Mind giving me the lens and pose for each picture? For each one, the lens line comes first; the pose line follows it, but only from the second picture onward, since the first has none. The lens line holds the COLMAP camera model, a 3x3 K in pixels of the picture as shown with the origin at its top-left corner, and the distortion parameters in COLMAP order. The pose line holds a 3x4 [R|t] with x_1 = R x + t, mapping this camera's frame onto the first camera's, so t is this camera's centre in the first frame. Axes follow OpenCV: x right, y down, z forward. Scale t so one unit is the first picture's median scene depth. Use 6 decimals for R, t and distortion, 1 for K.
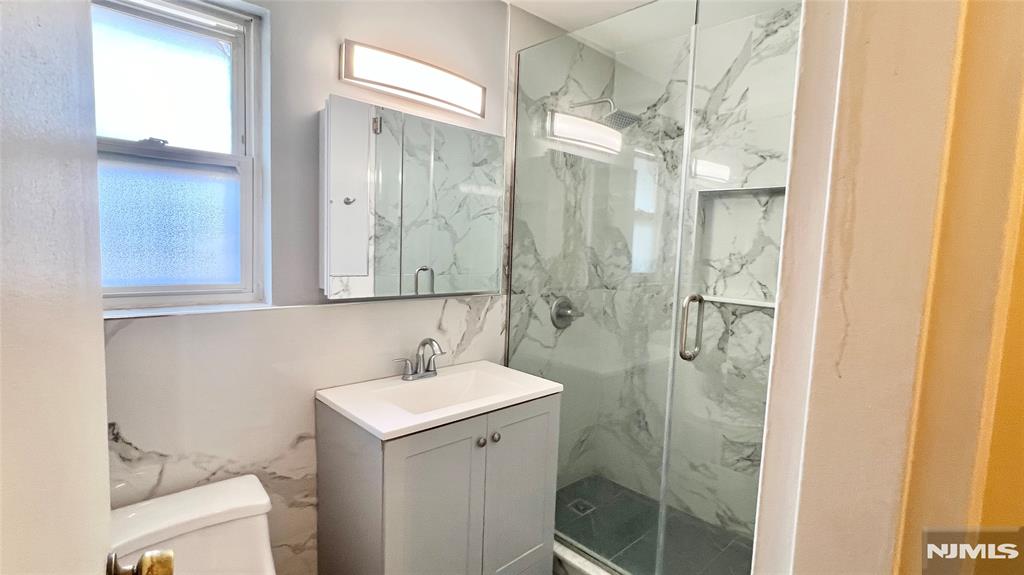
lens RADIAL K [[484.4, 0, 512.0], [0, 484.4, 288.0], [0, 0, 1]] dist [-0.001306, -0.000432]
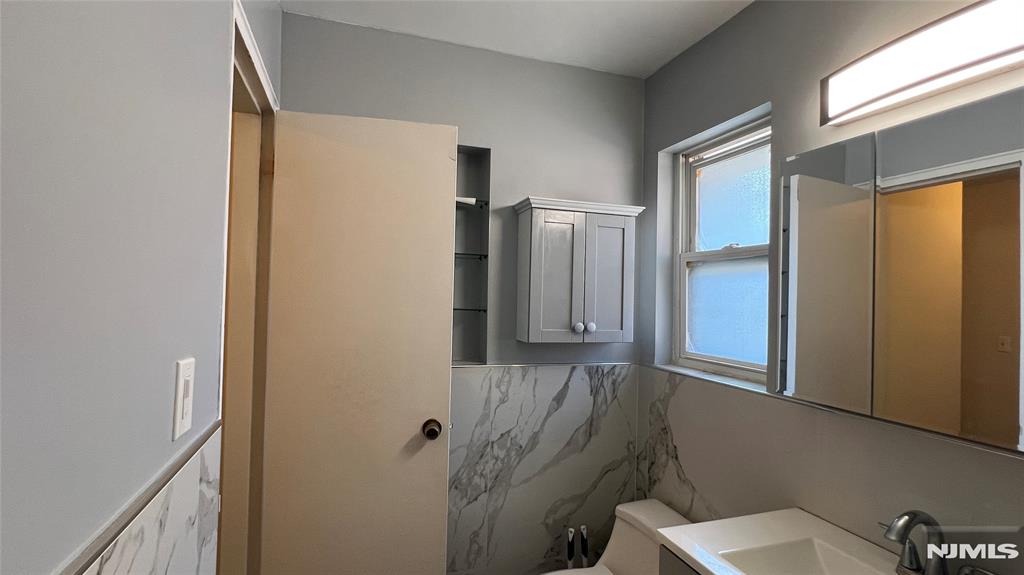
lens RADIAL K [[484.4, 0, 512.1], [0, 484.4, 286.5], [0, 0, 1]] dist [-0.001306, -0.000432]
pose [[-0.419128, -0.075842, -0.904754, 0.691145], [-0.130232, 0.991222, -0.022761, -0.092672], [0.898539, 0.108288, -0.425326, 1.064178]]
